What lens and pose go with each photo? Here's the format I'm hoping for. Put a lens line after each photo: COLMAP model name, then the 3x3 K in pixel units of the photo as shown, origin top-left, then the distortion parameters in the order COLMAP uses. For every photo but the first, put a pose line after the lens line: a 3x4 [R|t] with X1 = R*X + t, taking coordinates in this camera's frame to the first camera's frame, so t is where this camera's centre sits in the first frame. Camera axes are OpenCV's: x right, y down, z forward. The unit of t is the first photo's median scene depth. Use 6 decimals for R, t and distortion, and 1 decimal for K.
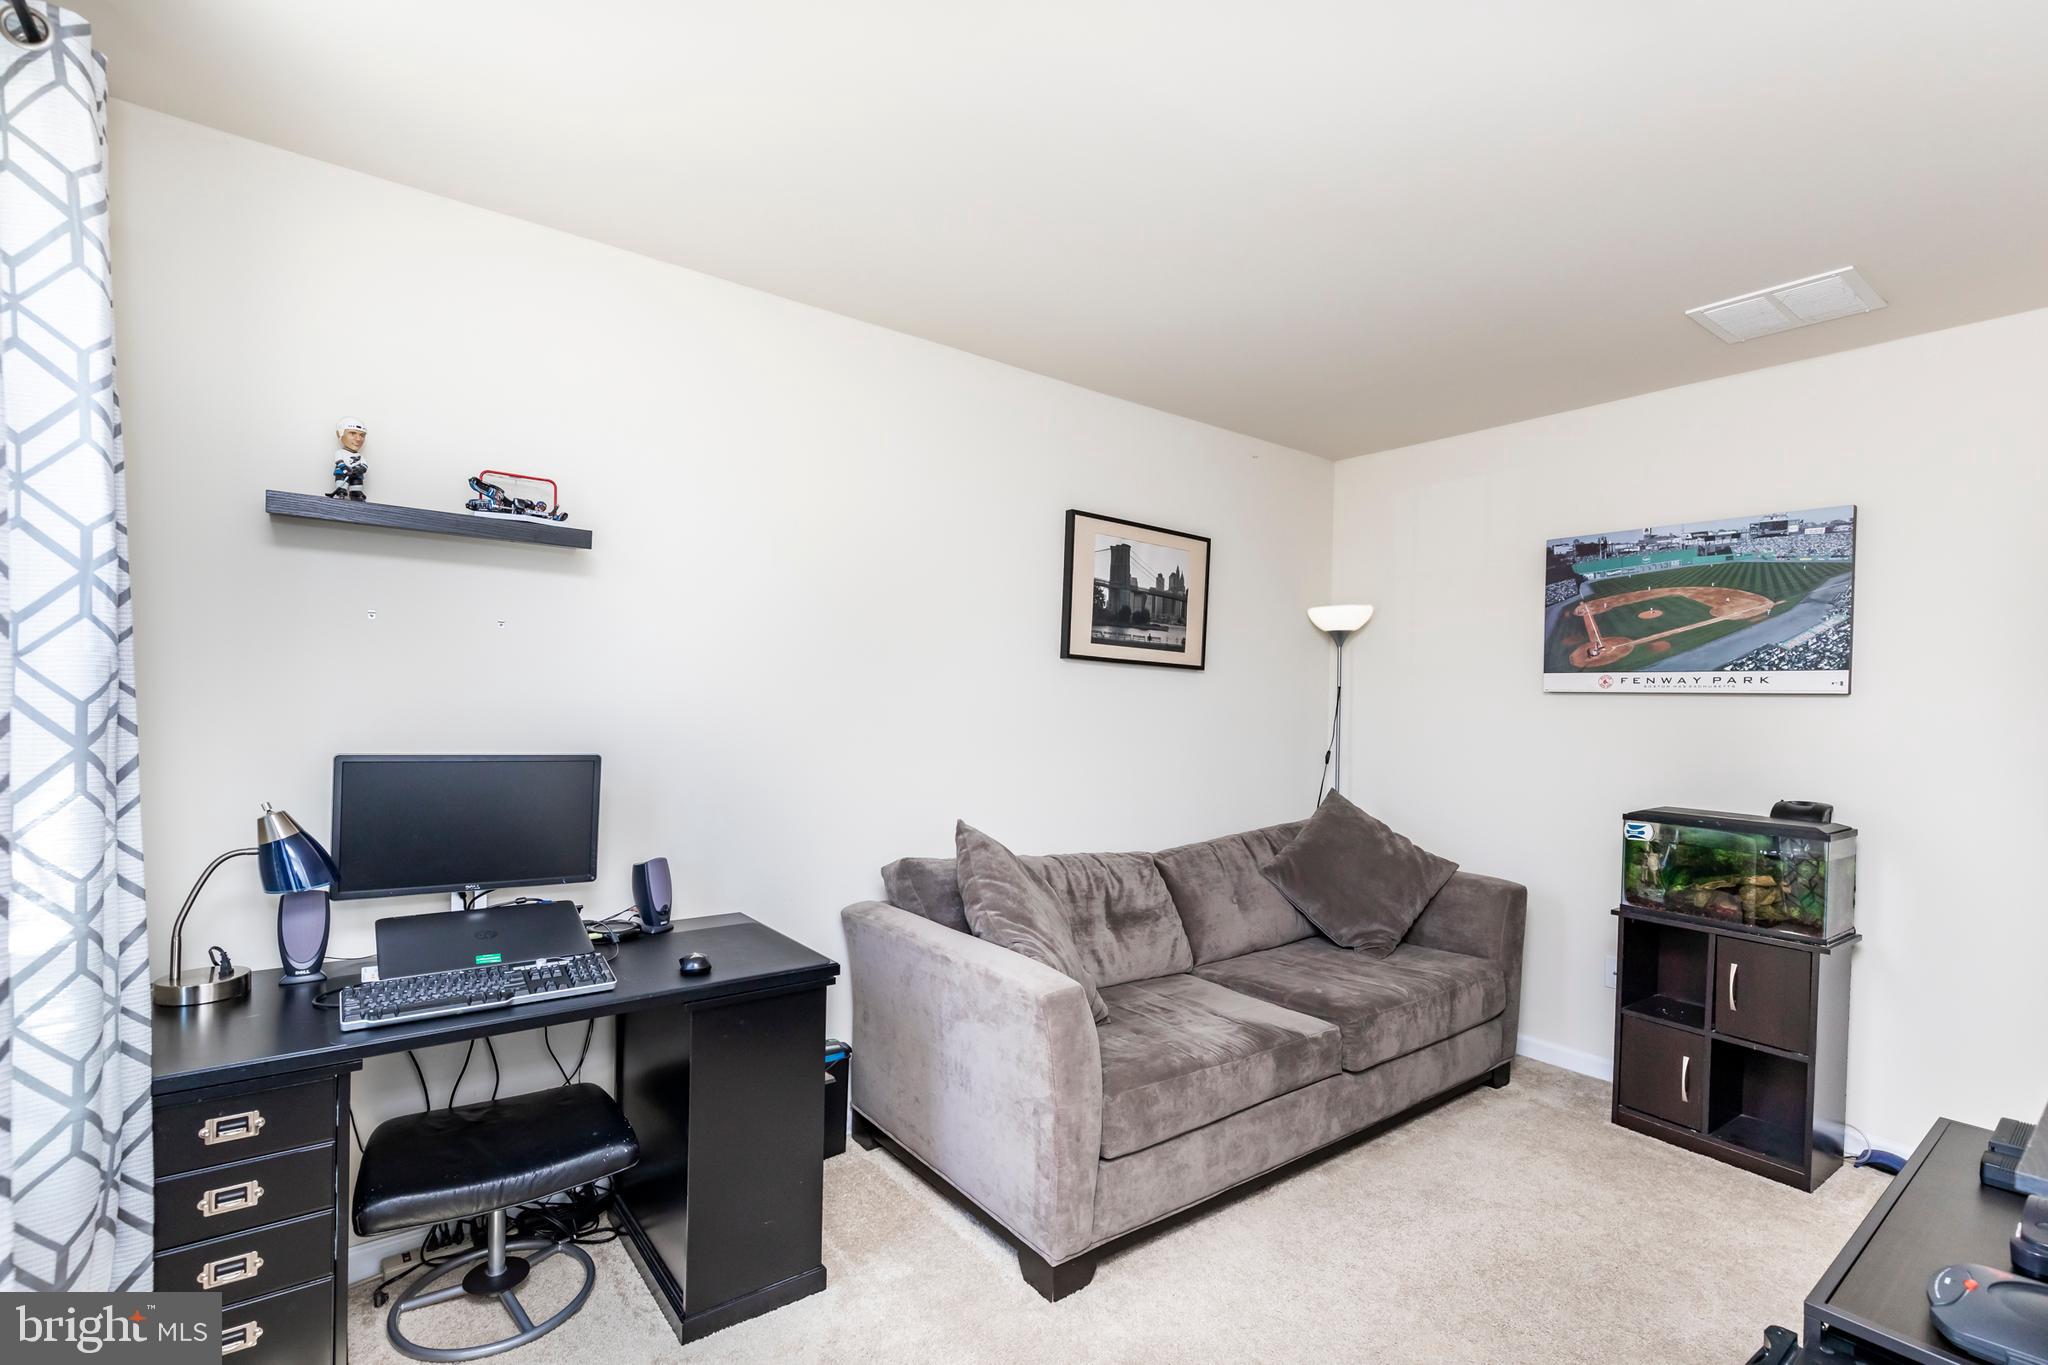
lens RADIAL K [[921.1, 0, 1019.0], [0, 921.1, 704.4], [0, 0, 1]] dist [0.000506, -0.000789]
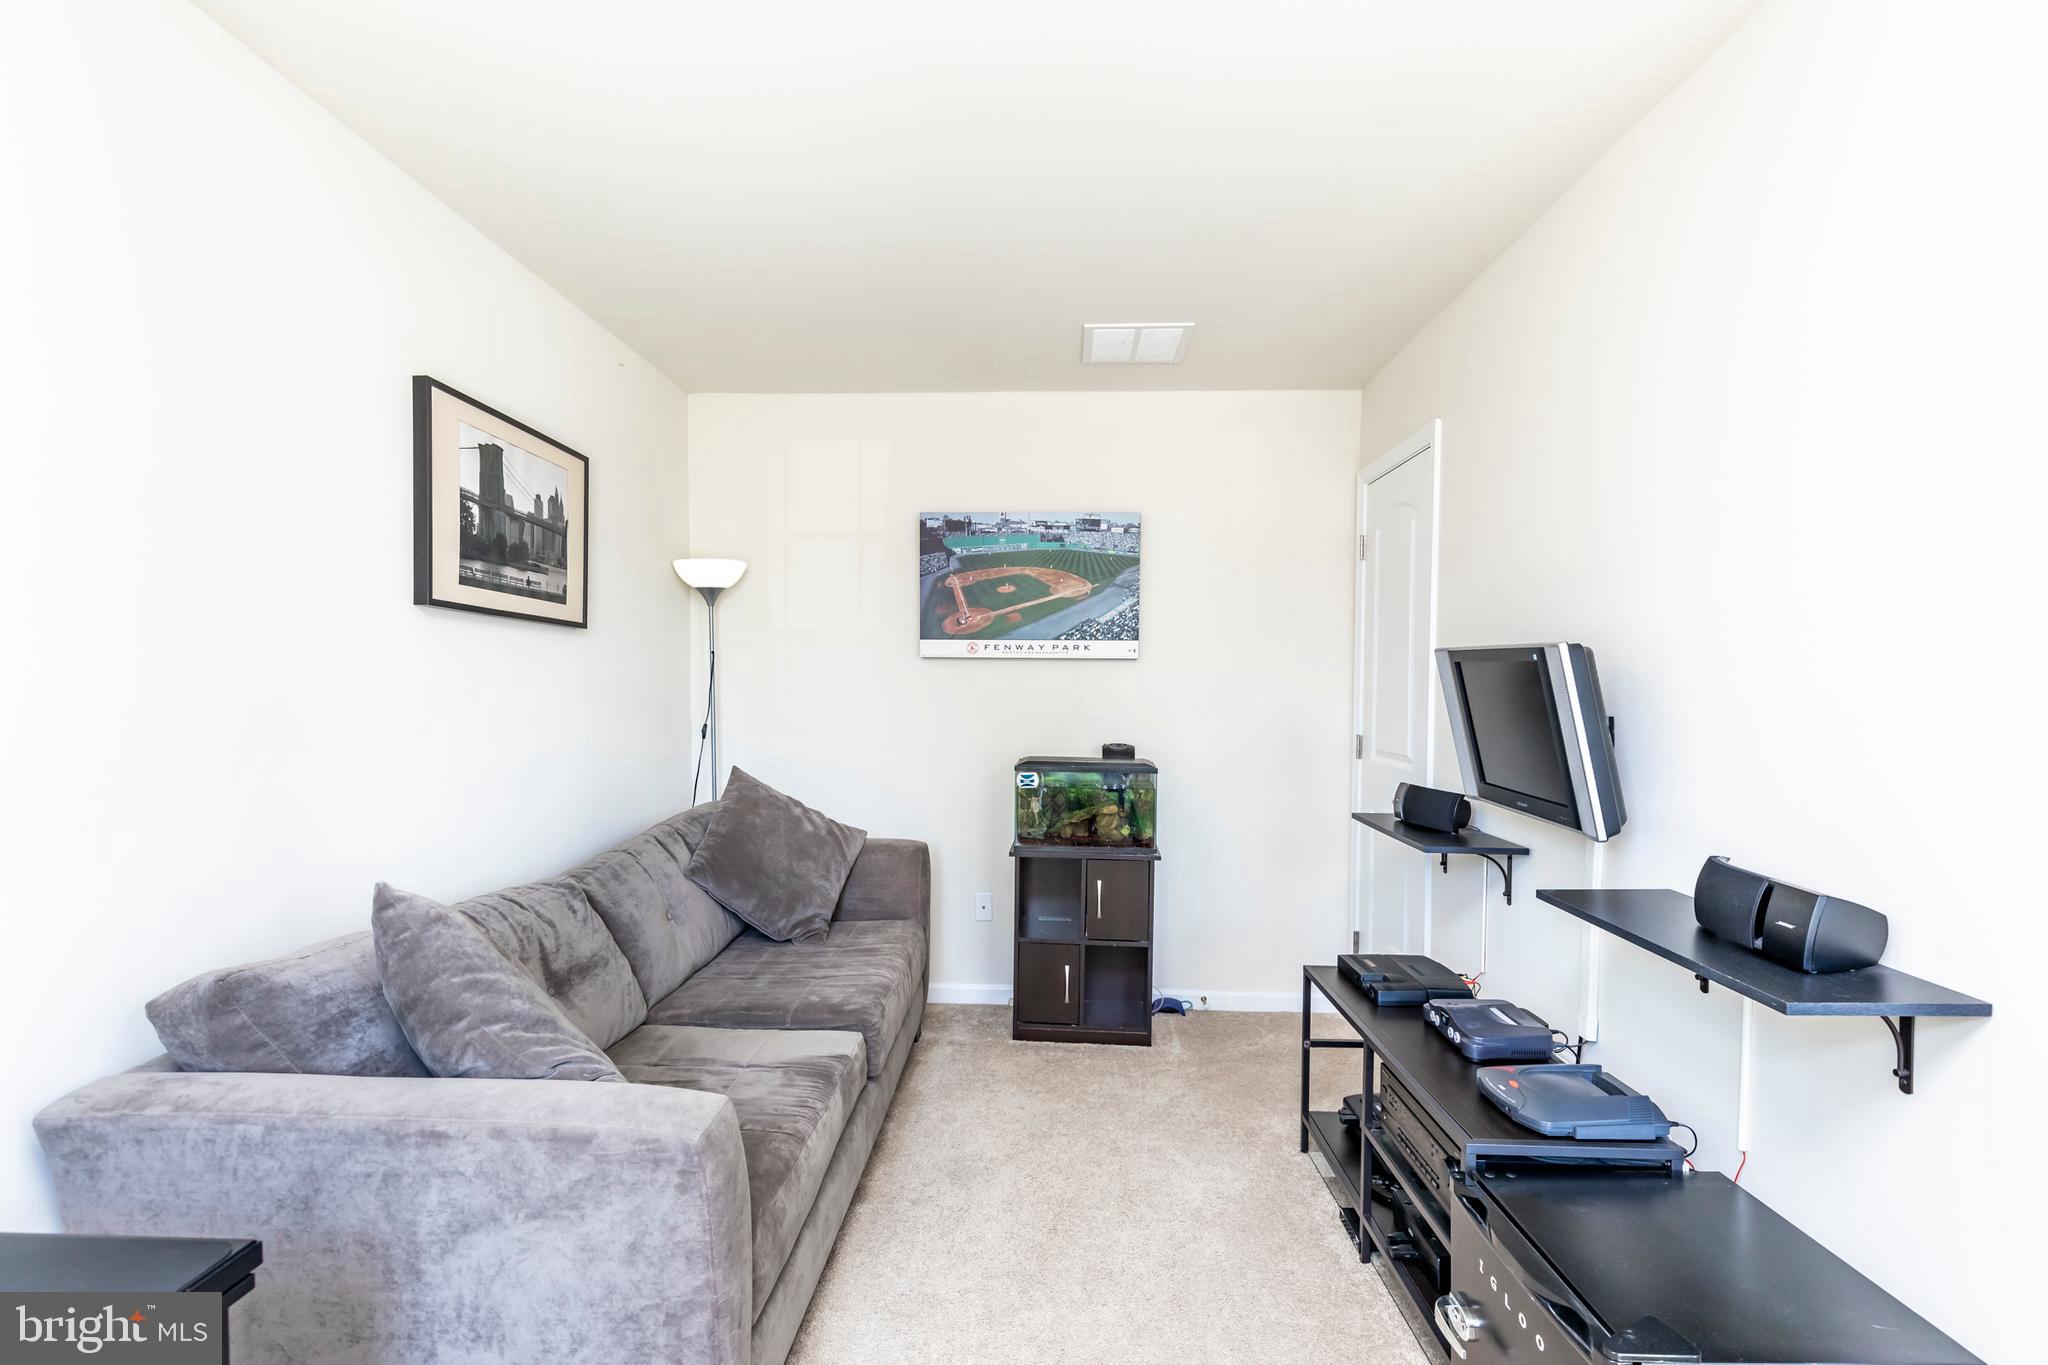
lens RADIAL K [[921.1, 0, 1019.0], [0, 921.1, 704.4], [0, 0, 1]] dist [0.000506, -0.000789]
pose [[0.640150, -0.038407, 0.767289, -0.186622], [0.009548, 0.999070, 0.042043, -0.003069], [-0.768191, -0.019588, 0.639921, 0.260789]]
